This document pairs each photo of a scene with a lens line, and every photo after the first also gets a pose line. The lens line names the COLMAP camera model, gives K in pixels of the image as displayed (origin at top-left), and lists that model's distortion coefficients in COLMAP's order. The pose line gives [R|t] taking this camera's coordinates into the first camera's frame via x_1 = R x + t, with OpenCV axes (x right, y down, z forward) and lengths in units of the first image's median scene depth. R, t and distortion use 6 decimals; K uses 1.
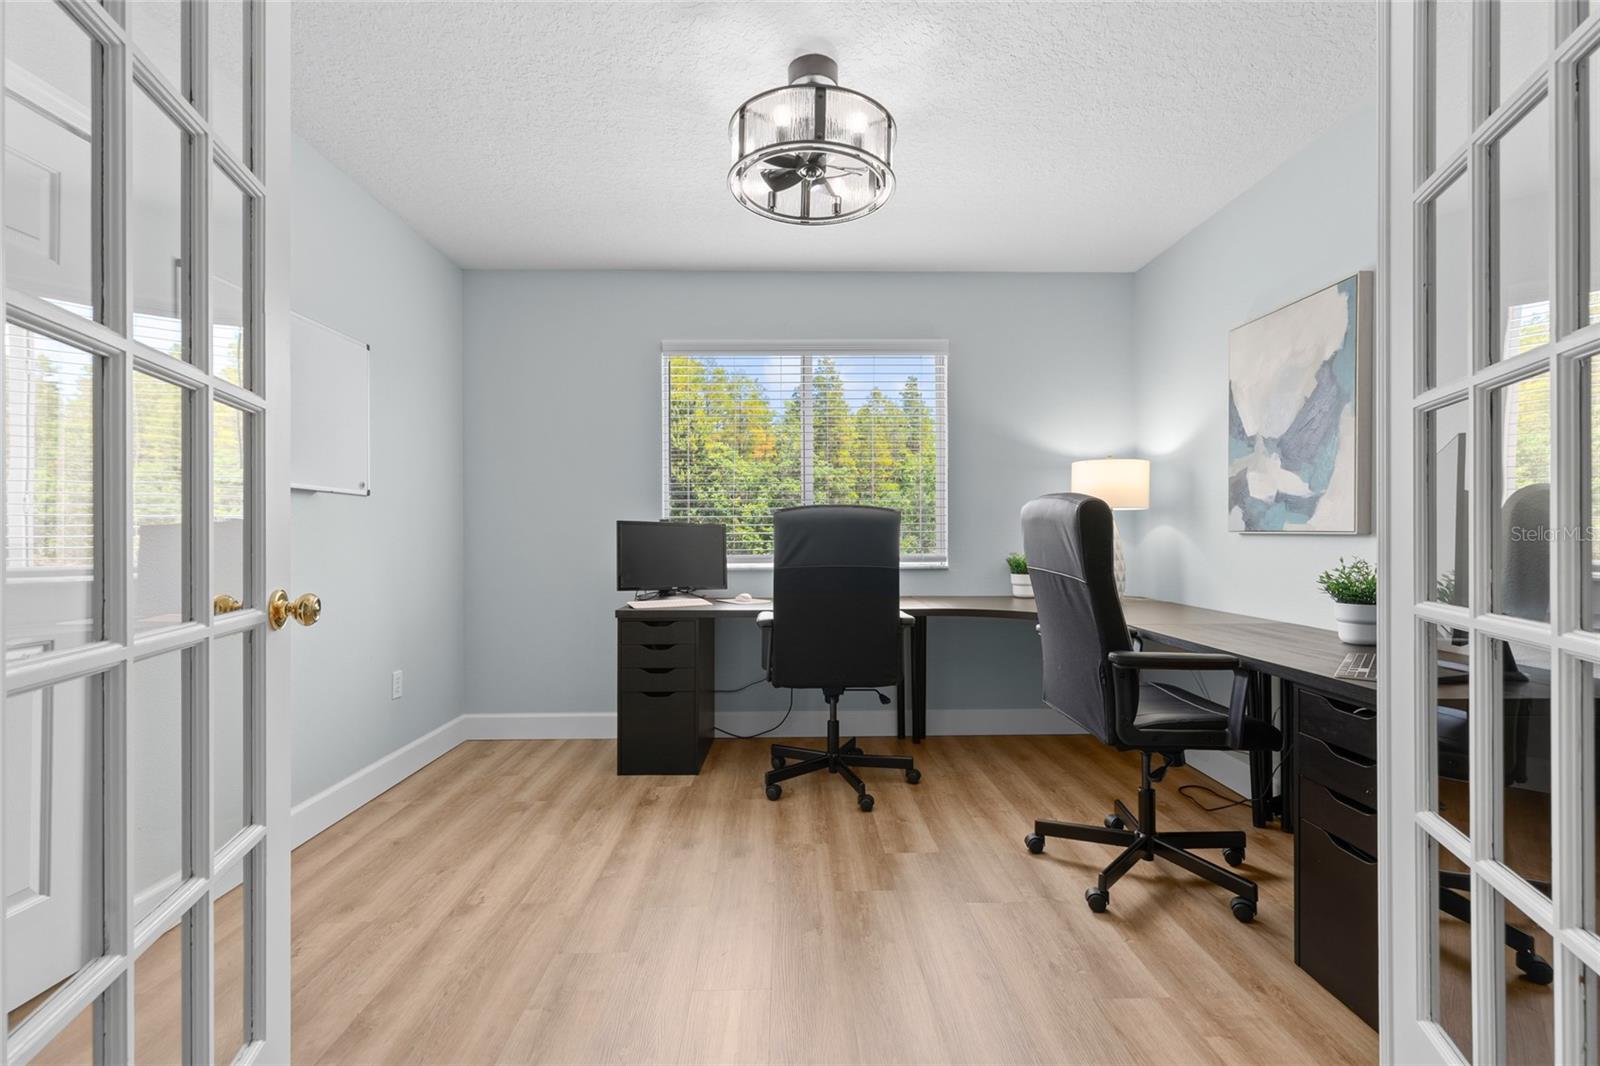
lens RADIAL K [[719.9, 0, 804.3], [0, 719.9, 530.3], [0, 0, 1]] dist [-0.000363, -0.000538]
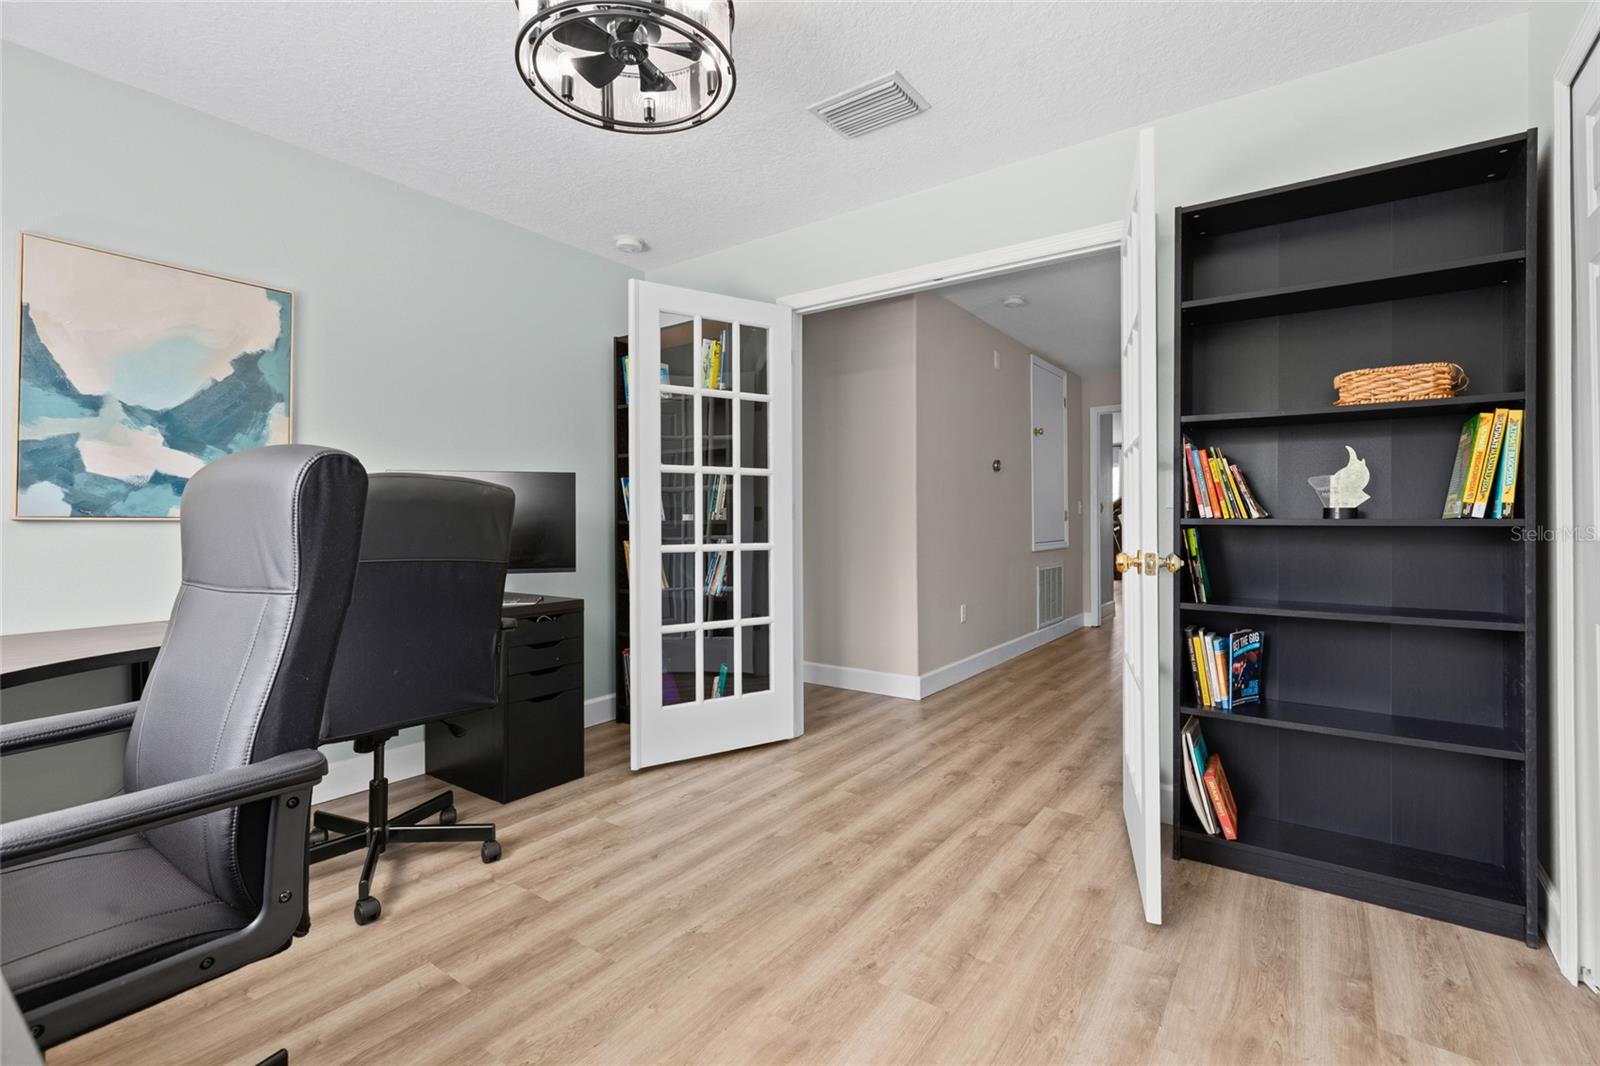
lens RADIAL K [[727.2, 0, 816.5], [0, 727.2, 526.7], [0, 0, 1]] dist [0.000106, -0.000296]
pose [[-0.809640, 0.004122, 0.586912, -0.498931], [0.003273, 0.999991, -0.002509, 0.017224], [-0.586917, -0.000110, -0.809647, 1.239991]]
